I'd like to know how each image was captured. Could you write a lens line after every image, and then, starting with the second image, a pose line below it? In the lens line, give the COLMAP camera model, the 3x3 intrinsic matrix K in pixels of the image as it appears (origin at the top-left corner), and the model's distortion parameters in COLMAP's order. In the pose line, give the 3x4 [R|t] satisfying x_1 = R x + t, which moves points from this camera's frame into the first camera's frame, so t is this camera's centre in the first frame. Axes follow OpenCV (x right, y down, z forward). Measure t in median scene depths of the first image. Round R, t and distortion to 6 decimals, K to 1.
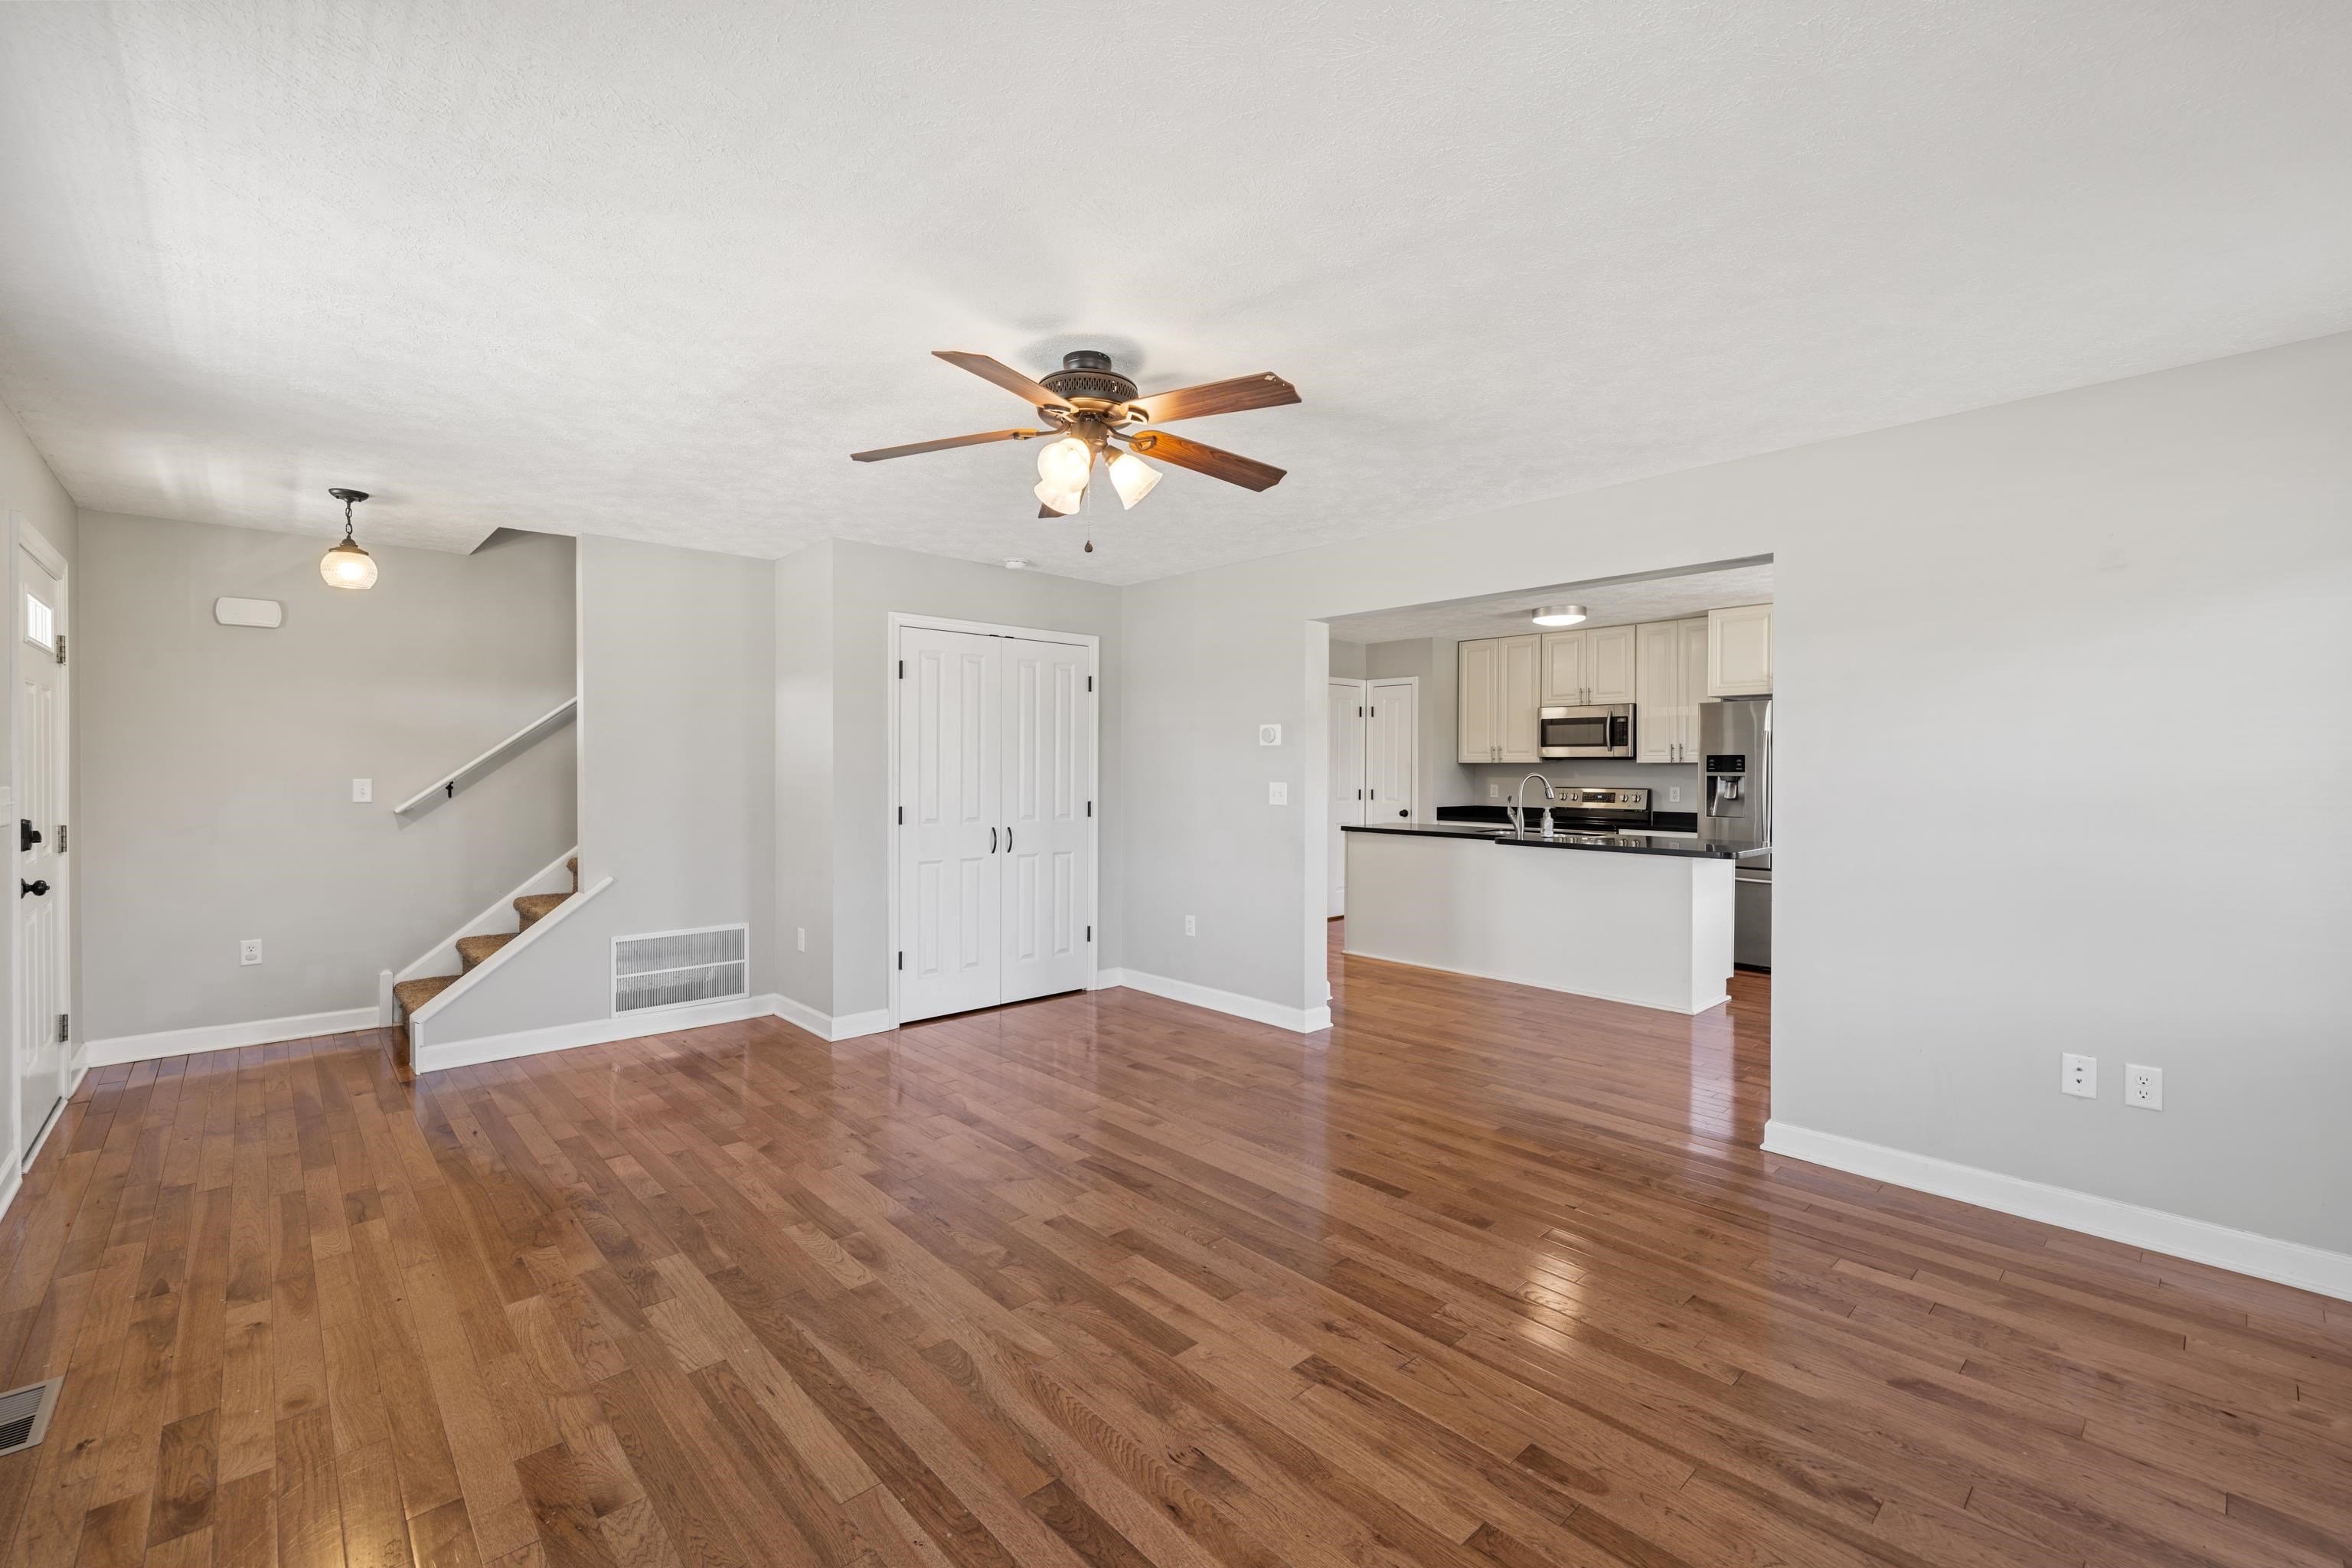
lens RADIAL K [[998.3, 0, 1186.8], [0, 998.3, 776.7], [0, 0, 1]] dist [0.001265, 0.000079]
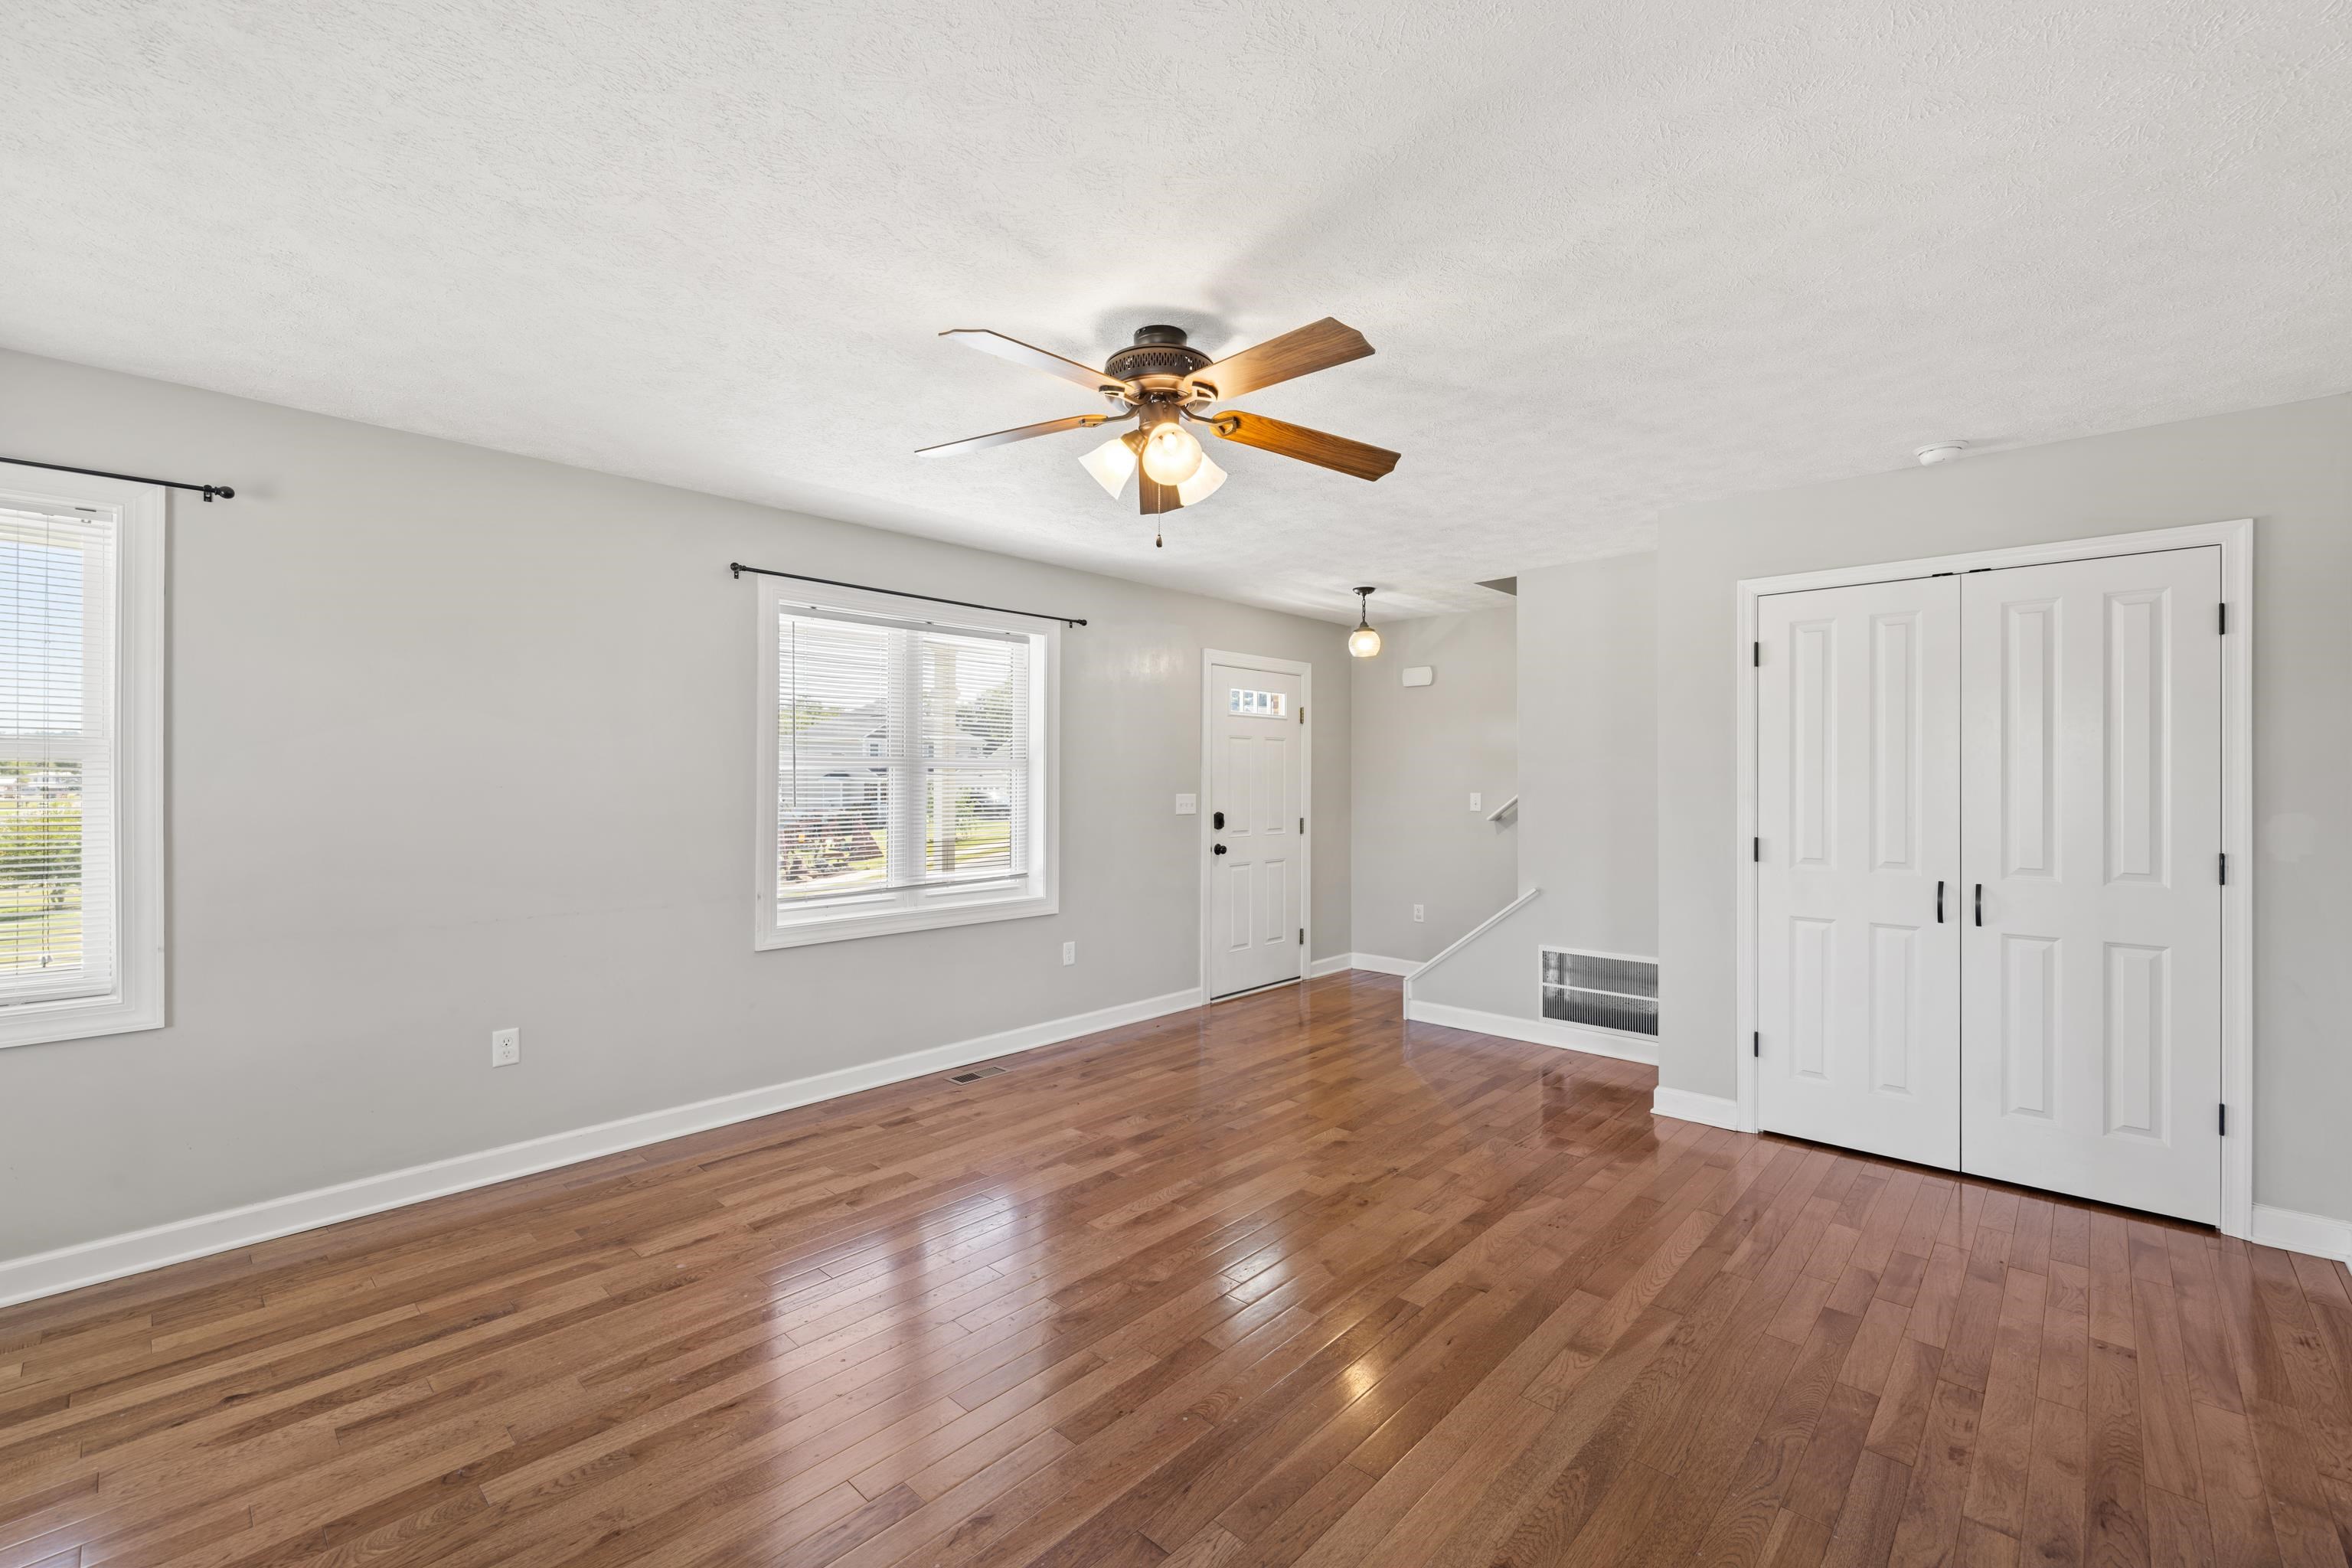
lens RADIAL K [[998.3, 0, 1174.0], [0, 998.3, 779.7], [0, 0, 1]] dist [0.001265, 0.000079]
pose [[0.052517, -0.003843, -0.998613, 0.438264], [-0.010130, 0.999939, -0.004381, -0.005570], [0.998569, 0.010346, 0.052475, 0.528555]]
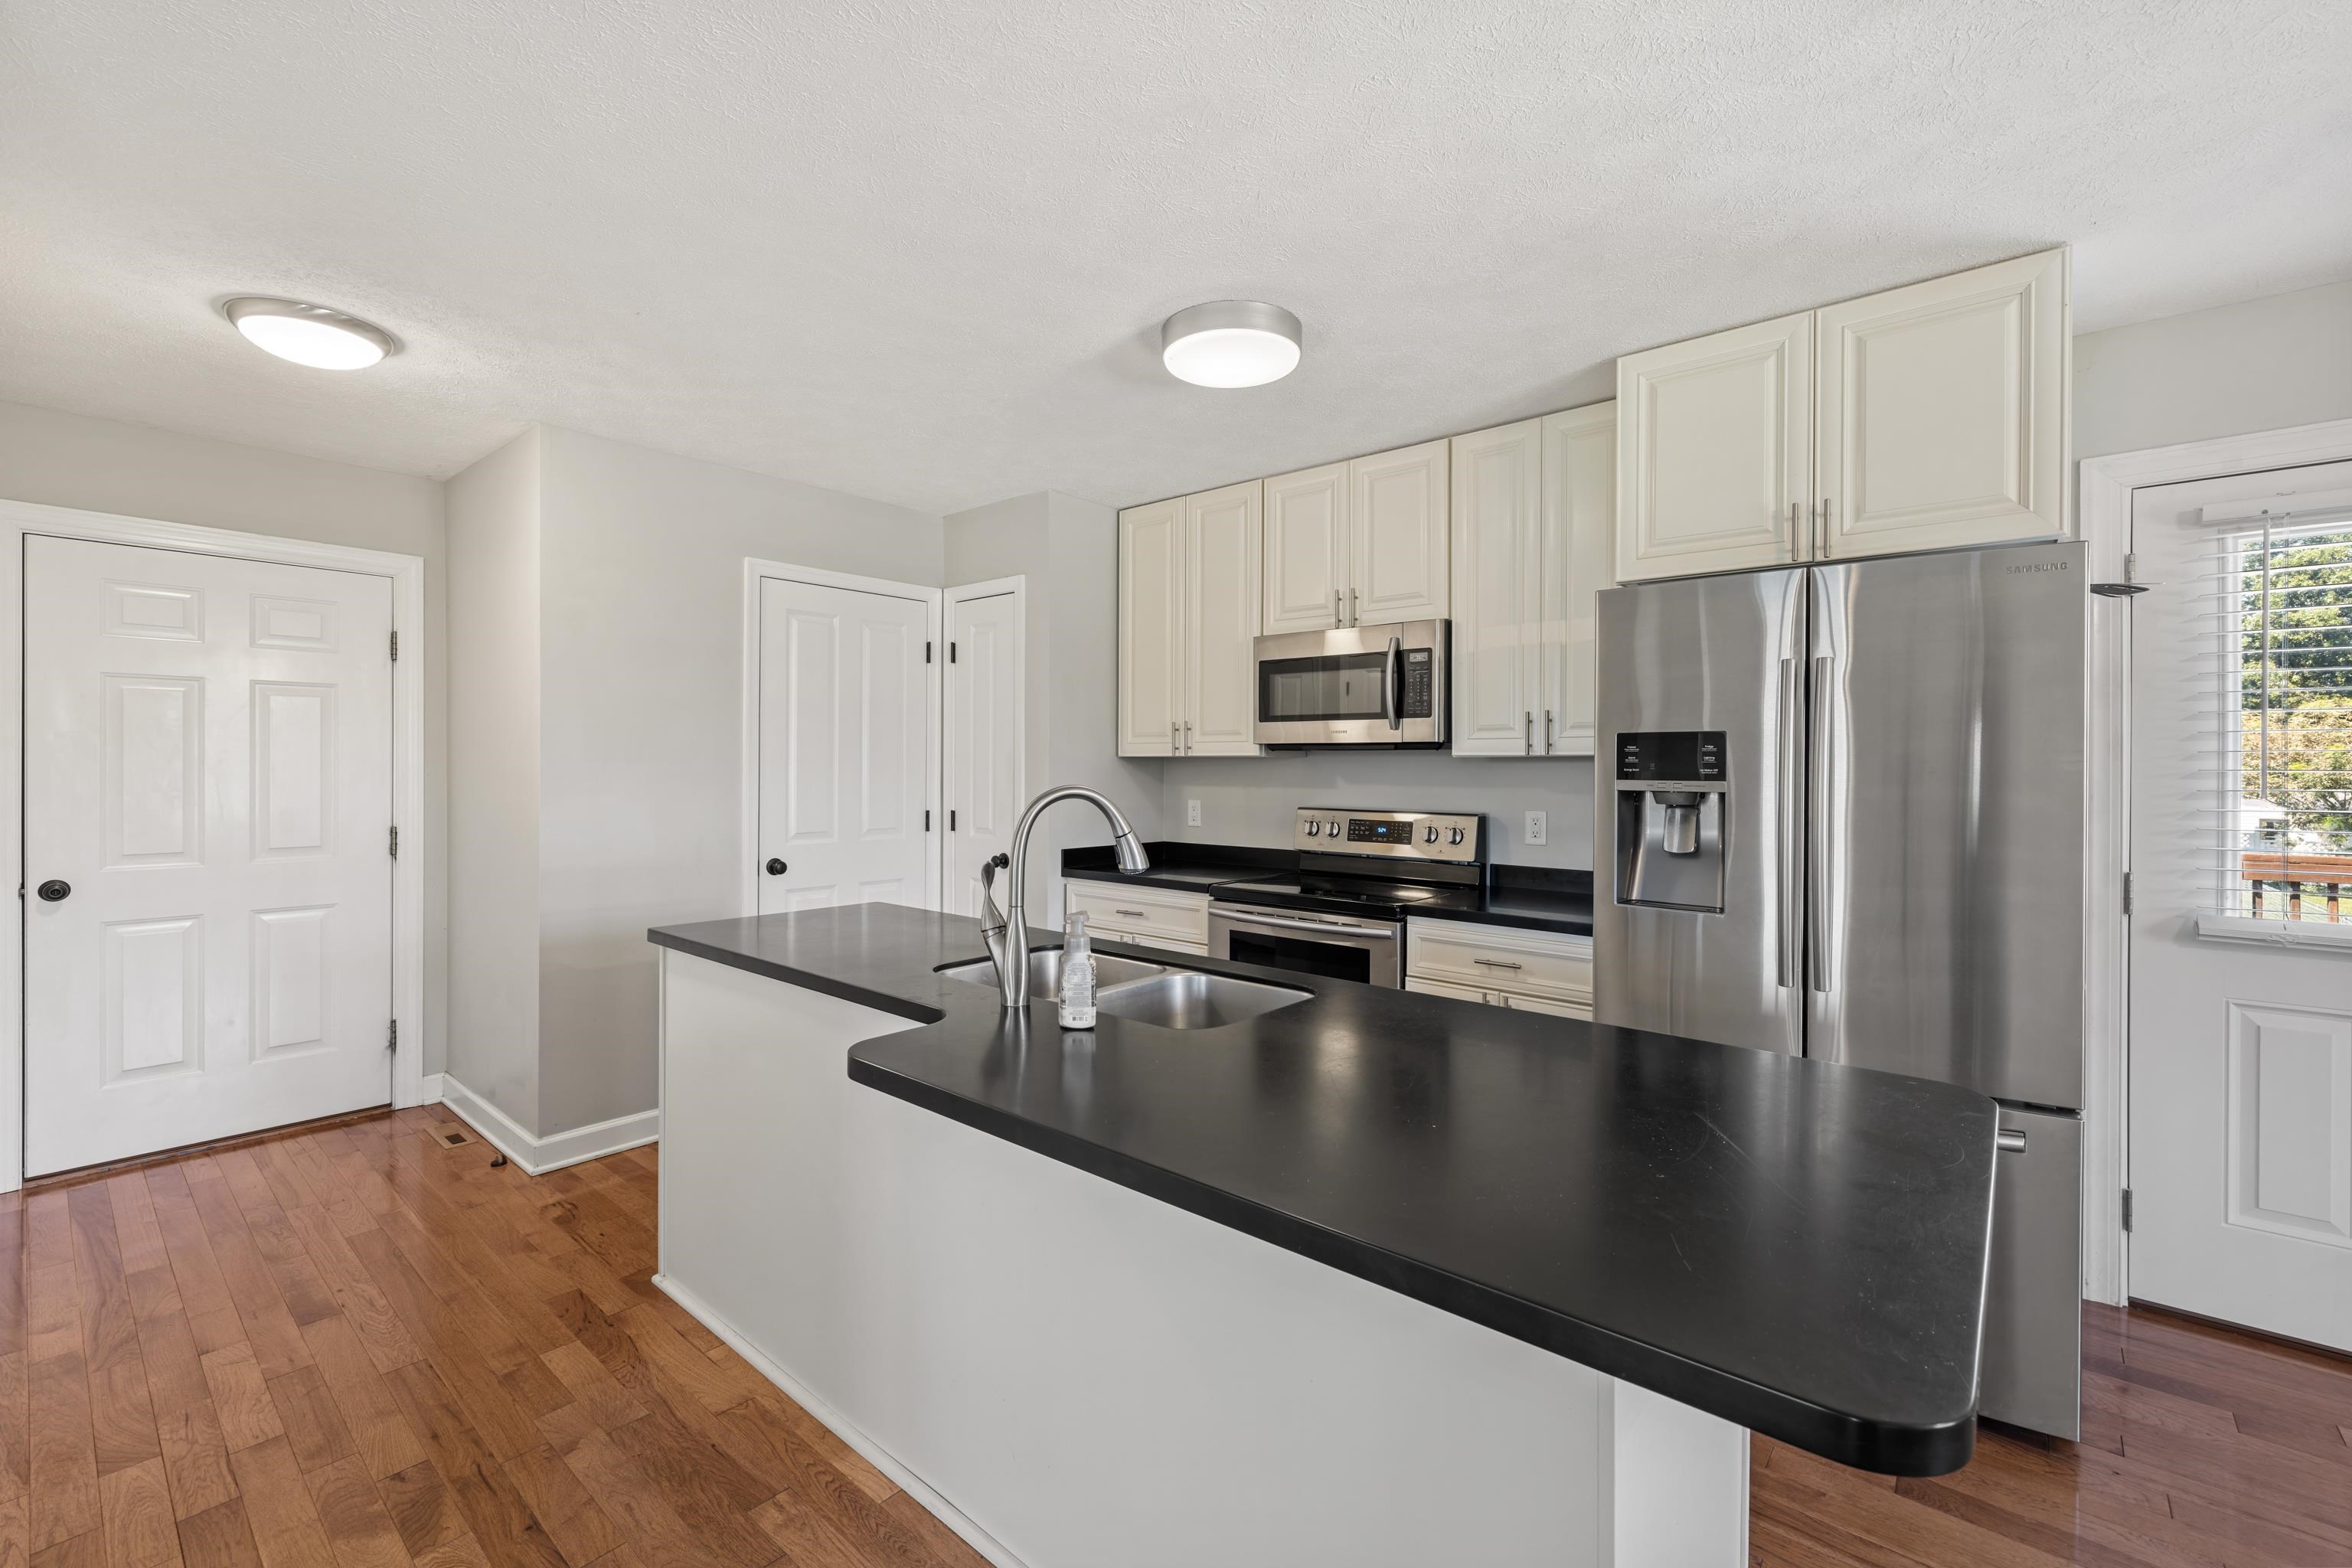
lens RADIAL K [[998.3, 0, 1187.7], [0, 998.3, 773.6], [0, 0, 1]] dist [0.001265, 0.000079]
pose [[0.993167, 0.002775, 0.116669, 0.431526], [-0.002579, 0.999995, -0.001827, -0.008001], [-0.116674, 0.001514, 0.993169, 0.879122]]
